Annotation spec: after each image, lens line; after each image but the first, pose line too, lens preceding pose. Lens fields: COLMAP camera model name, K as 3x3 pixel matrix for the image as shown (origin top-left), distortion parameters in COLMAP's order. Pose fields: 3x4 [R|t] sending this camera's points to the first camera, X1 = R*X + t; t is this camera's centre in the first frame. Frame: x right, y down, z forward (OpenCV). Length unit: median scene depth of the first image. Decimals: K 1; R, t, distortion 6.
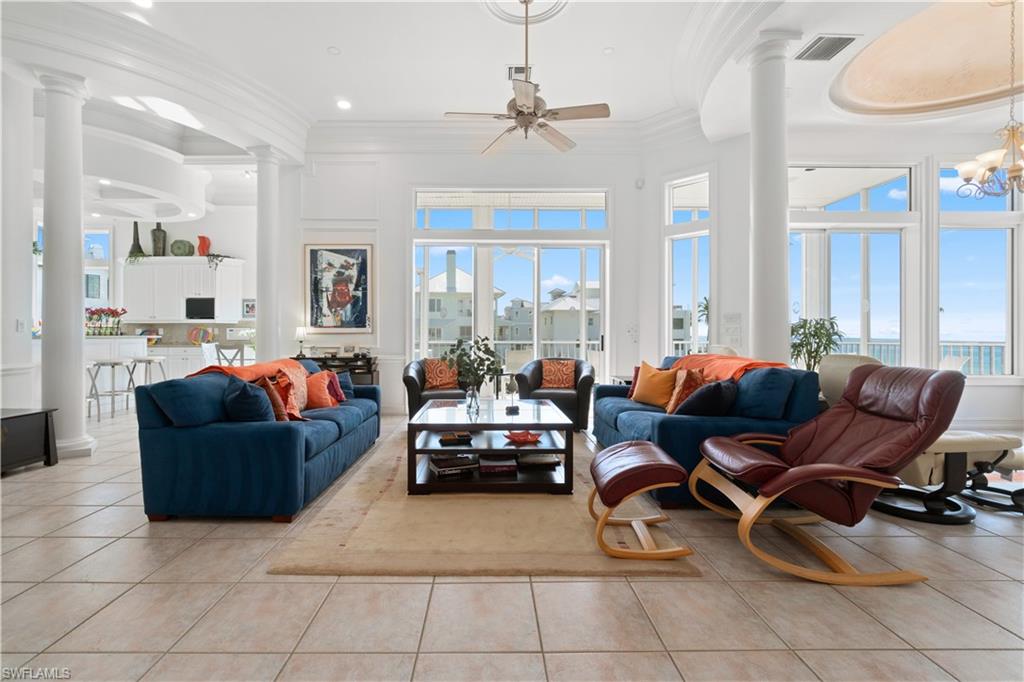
lens RADIAL K [[446.6, 0, 491.4], [0, 446.6, 335.7], [0, 0, 1]] dist [-0.001394, 0.000052]
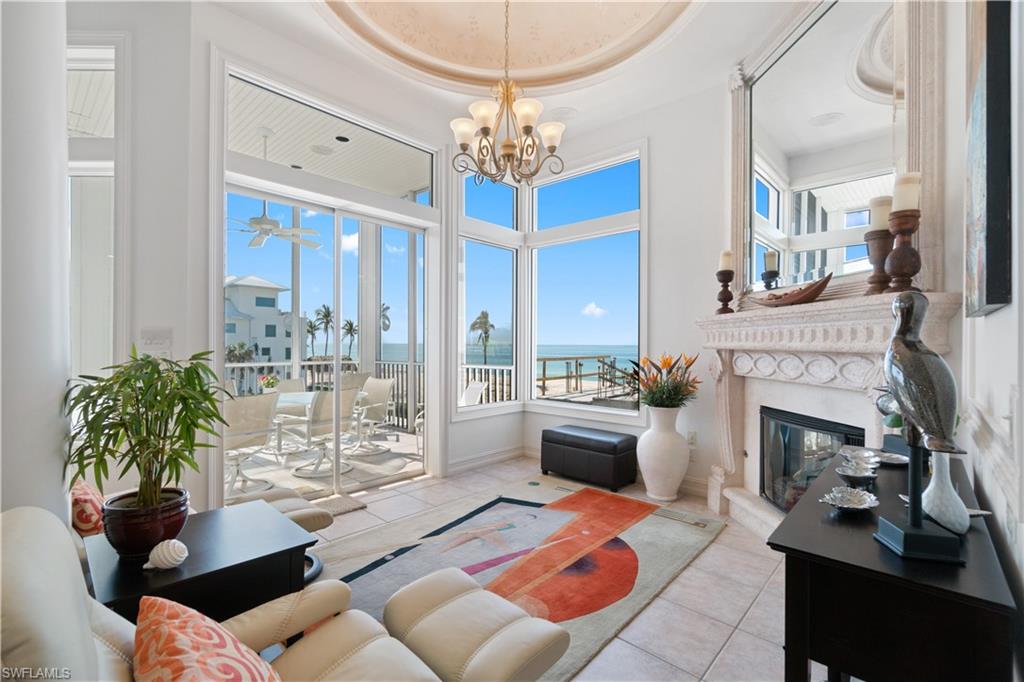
lens RADIAL K [[452.6, 0, 506.6], [0, 452.6, 340.4], [0, 0, 1]] dist [-0.003280, -0.000085]
pose [[0.684536, 0.008014, 0.728935, 0.498295], [-0.003951, 0.999966, -0.007283, -0.039012], [-0.728968, 0.002105, 0.684545, 0.390132]]
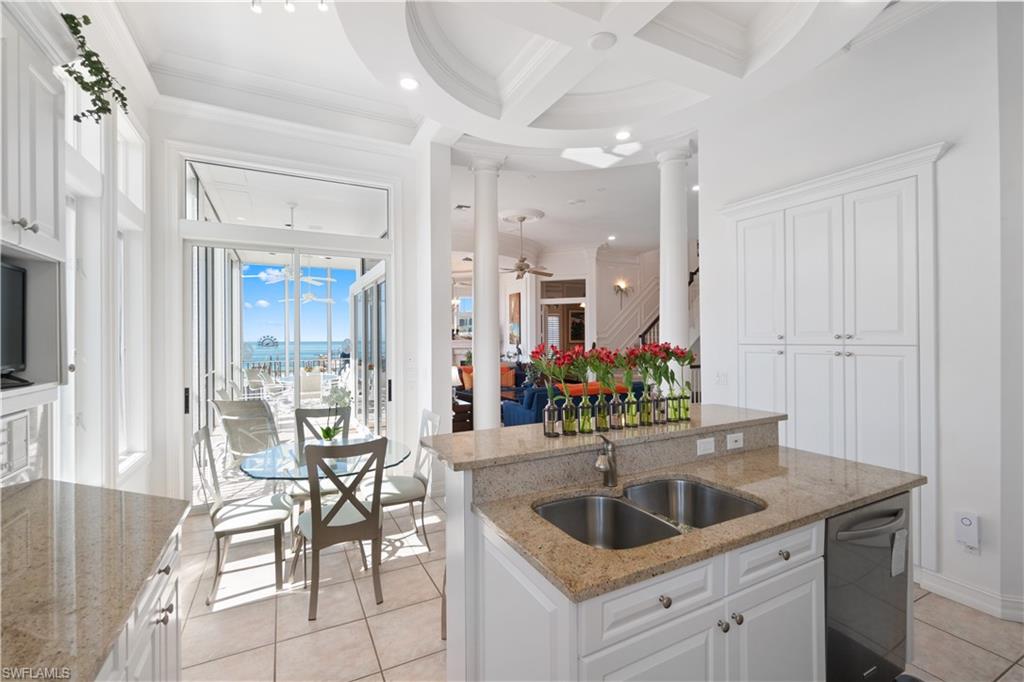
lens RADIAL K [[448.0, 0, 512.0], [0, 448.0, 341.0], [0, 0, 1]] dist [-0.002099, -0.000103]
pose [[-0.457950, -0.001020, 0.888977, -1.550883], [0.006779, 0.999966, 0.004640, -0.089799], [-0.888952, 0.008152, -0.457927, 1.637191]]
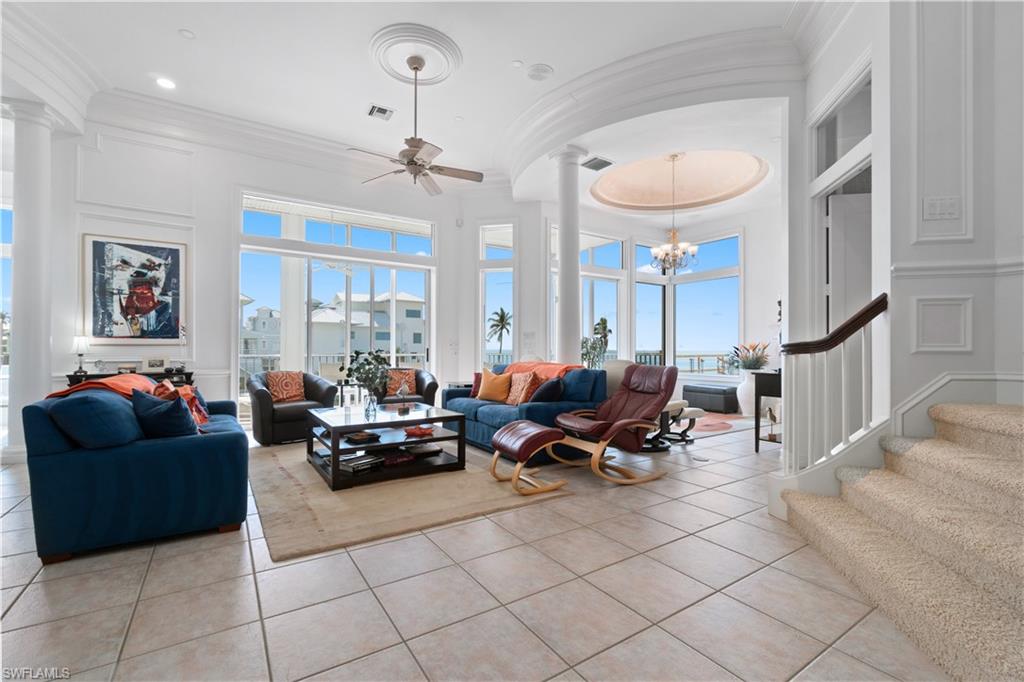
lens RADIAL K [[445.5, 0, 507.1], [0, 445.5, 347.2], [0, 0, 1]] dist [-0.000465, -0.000029]
pose [[0.841403, 0.003898, 0.540395, -0.273220], [-0.001228, 0.999985, -0.005300, 0.003267], [-0.540407, 0.003796, 0.841395, -0.106296]]
